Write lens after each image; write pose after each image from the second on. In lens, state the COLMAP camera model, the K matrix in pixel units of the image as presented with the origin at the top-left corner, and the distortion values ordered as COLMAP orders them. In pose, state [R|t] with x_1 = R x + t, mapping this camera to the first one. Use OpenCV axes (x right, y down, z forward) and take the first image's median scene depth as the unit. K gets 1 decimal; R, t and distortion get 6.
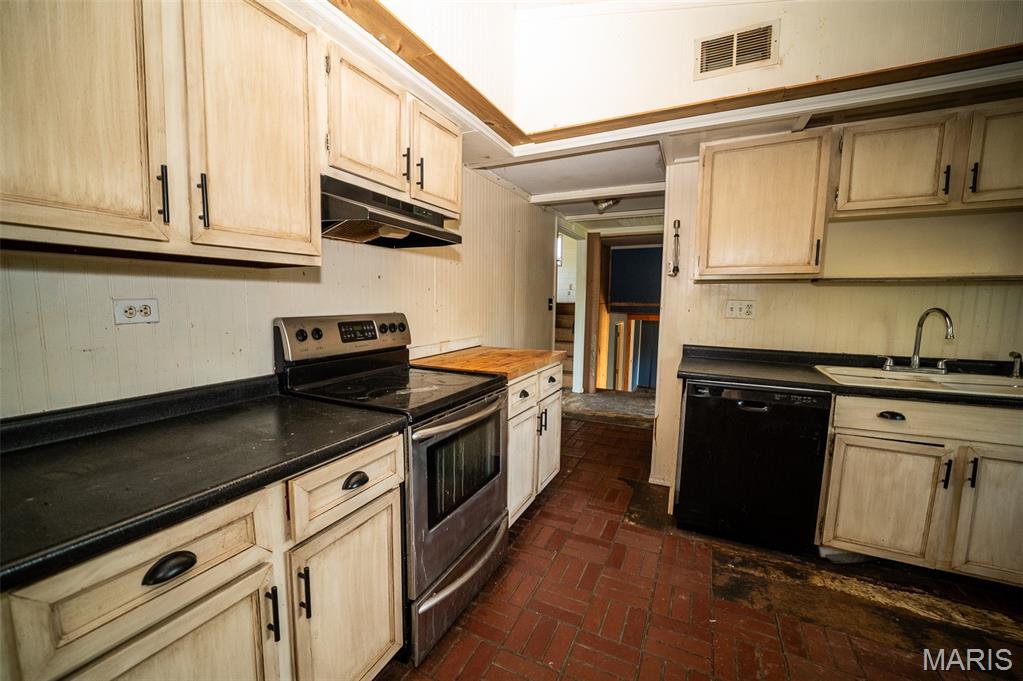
lens RADIAL K [[423.4, 0, 484.3], [0, 423.4, 343.9], [0, 0, 1]] dist [-0.035208, 0.007831]
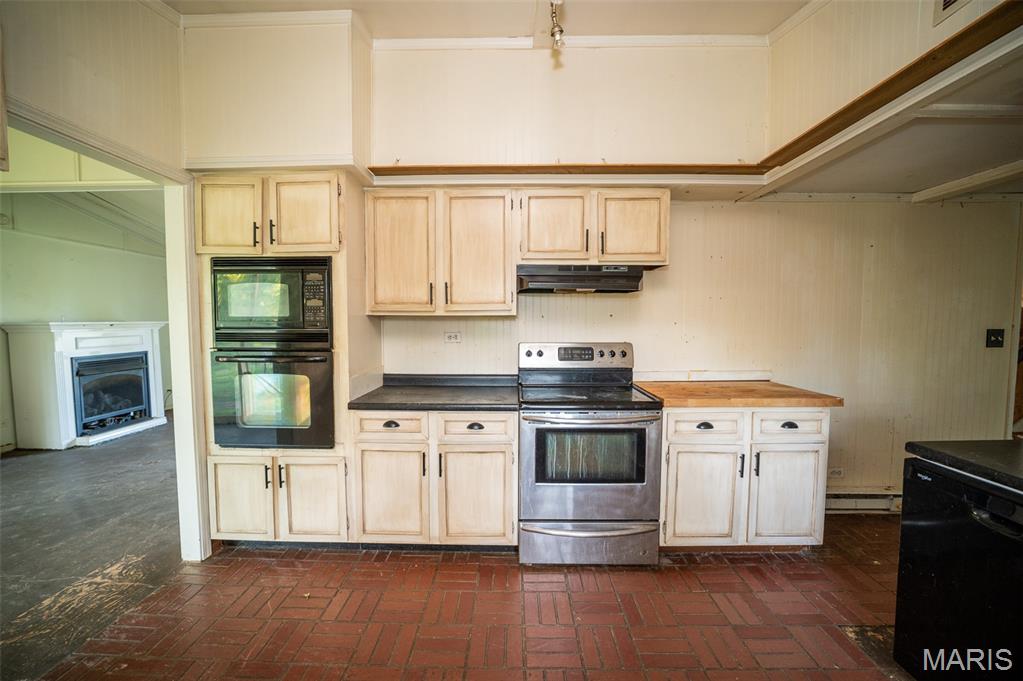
lens RADIAL K [[423.4, 0, 527.3], [0, 423.4, 348.8], [0, 0, 1]] dist [-0.035208, 0.007831]
pose [[0.479777, 0.058656, -0.875427, 0.986722], [-0.088818, 0.995884, 0.018050, -0.064413], [0.872883, 0.069093, 0.483012, 0.146426]]
